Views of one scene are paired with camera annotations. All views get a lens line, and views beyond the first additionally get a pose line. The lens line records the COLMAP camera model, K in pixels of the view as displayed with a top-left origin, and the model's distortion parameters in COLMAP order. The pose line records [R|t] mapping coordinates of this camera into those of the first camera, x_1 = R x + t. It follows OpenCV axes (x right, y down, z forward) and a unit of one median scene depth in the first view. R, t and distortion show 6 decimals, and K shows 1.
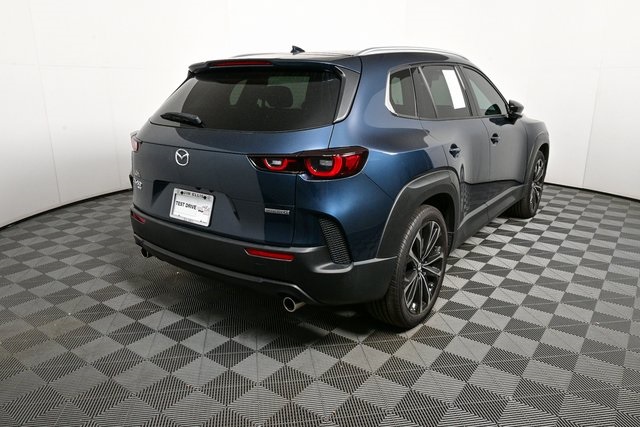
lens RADIAL K [[460.9, 0, 317.4], [0, 460.9, 211.3], [0, 0, 1]] dist [-0.004412, 0.003787]
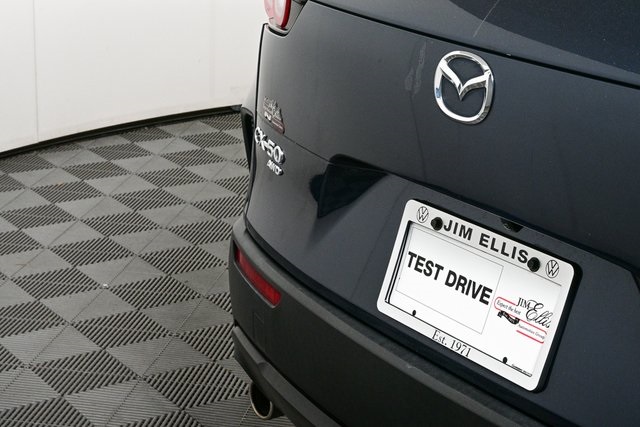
lens RADIAL K [[1398.3, 0, 319.5], [0, 1398.3, 214.4], [0, 0, 1]] dist [0.061223, 0.000000]
pose [[0.944332, 0.124561, -0.304502, -0.125054], [-0.117707, 0.992208, 0.040840, -0.067072], [0.307216, -0.002724, 0.951636, 0.267902]]
